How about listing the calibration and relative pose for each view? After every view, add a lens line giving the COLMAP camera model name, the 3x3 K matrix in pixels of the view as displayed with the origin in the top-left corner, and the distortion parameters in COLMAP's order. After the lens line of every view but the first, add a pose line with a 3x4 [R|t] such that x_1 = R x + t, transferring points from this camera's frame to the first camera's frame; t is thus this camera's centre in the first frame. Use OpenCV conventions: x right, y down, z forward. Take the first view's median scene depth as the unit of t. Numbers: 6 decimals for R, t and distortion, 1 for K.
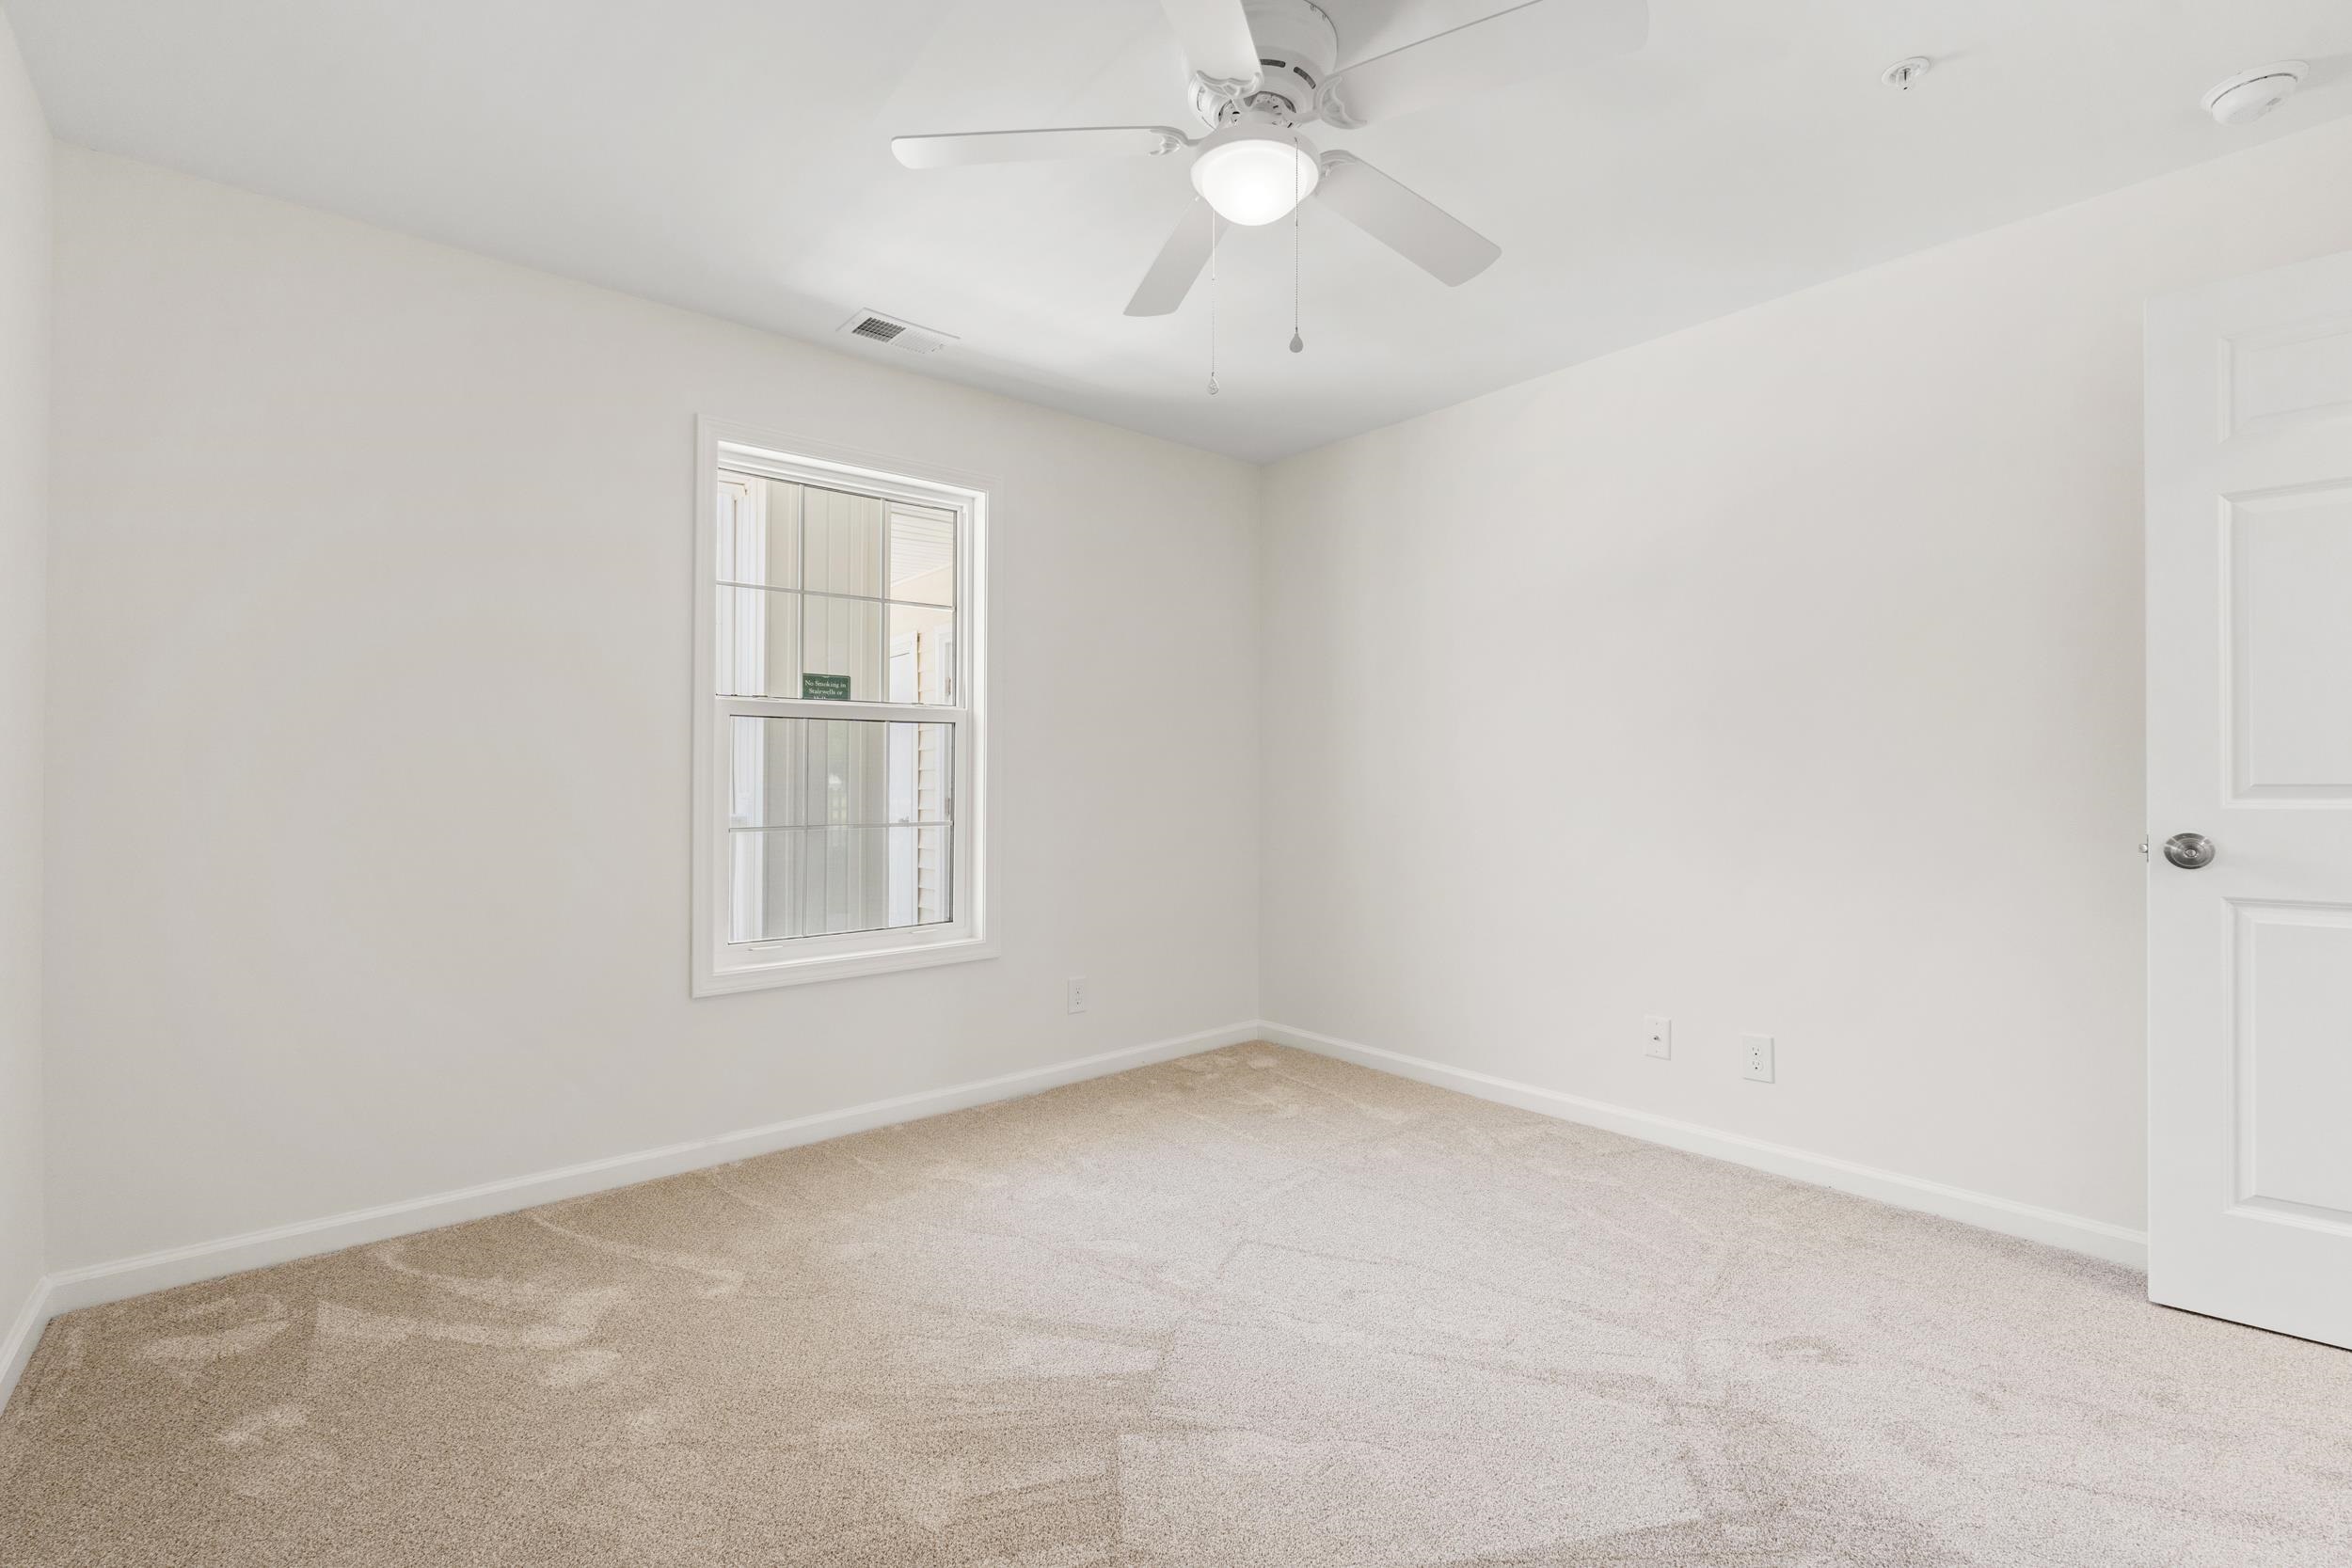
lens RADIAL K [[1054.5, 0, 1178.7], [0, 1054.5, 785.0], [0, 0, 1]] dist [0.000503, -0.000350]
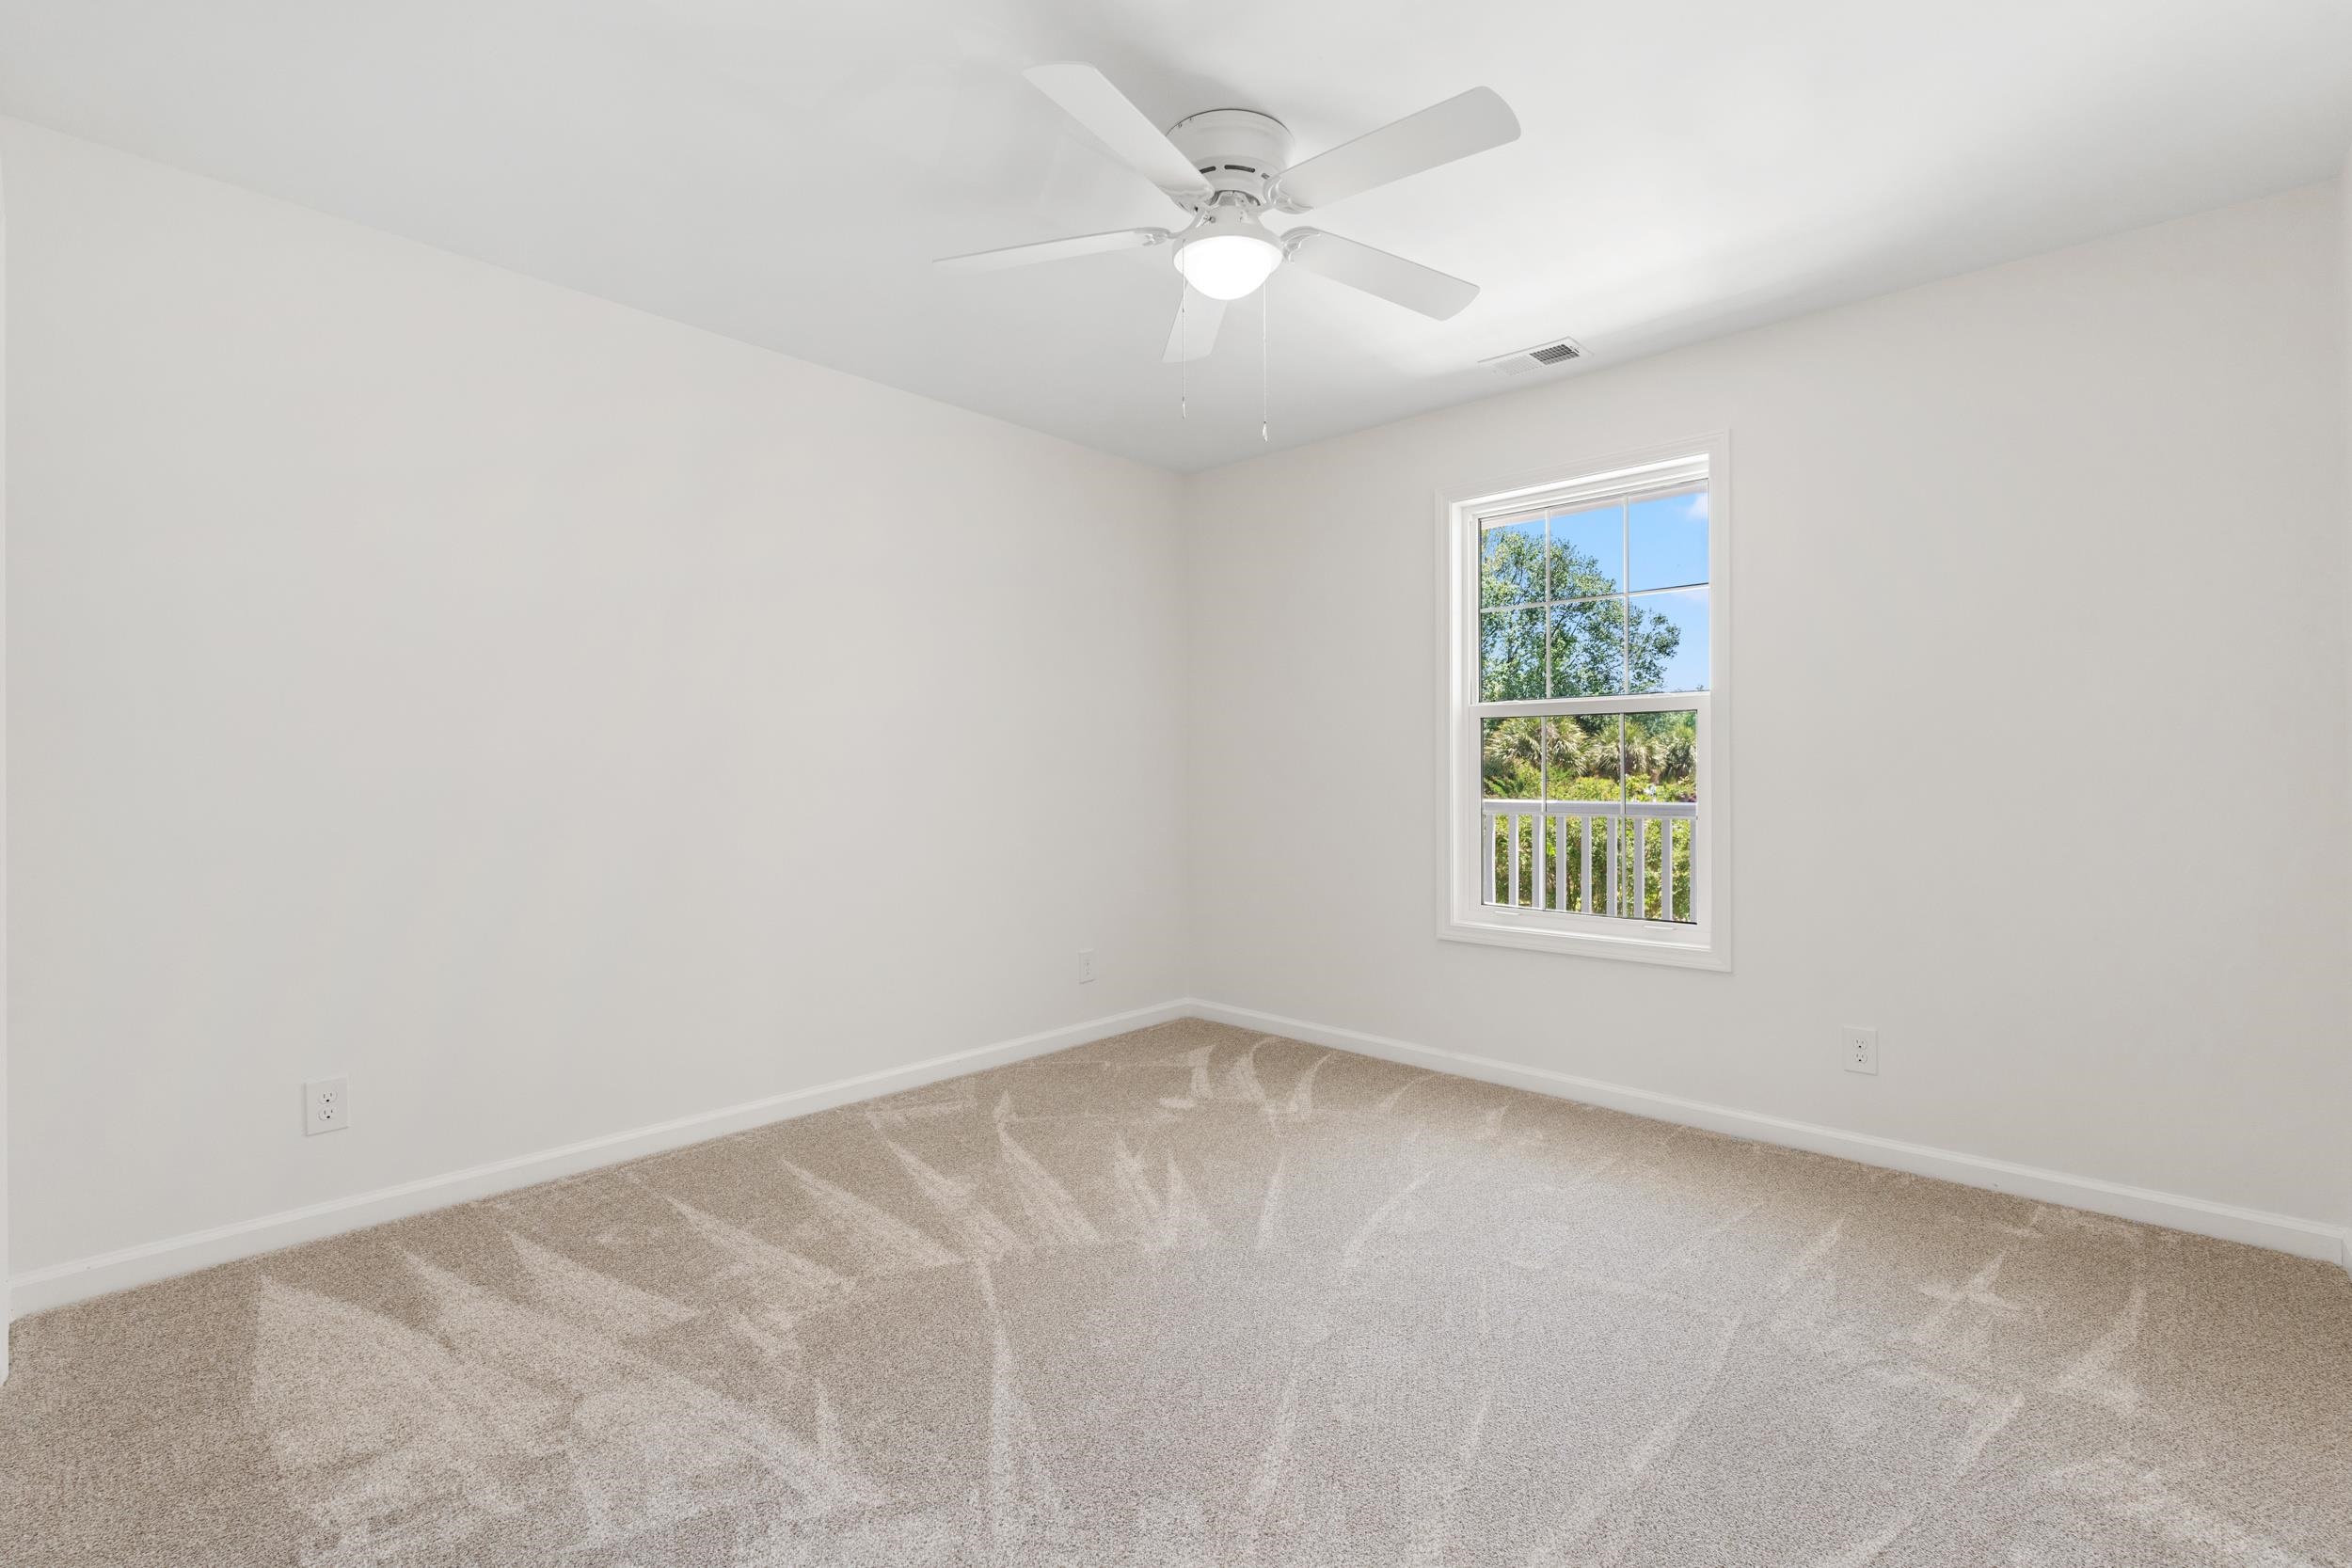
lens RADIAL K [[1054.5, 0, 1178.7], [0, 1054.5, 785.0], [0, 0, 1]] dist [0.000503, -0.000350]
pose [[0.118805, 0.009668, -0.992871, 0.775268], [-0.016208, 0.999838, 0.007796, 0.009391], [0.992785, 0.015167, 0.118942, 0.523225]]
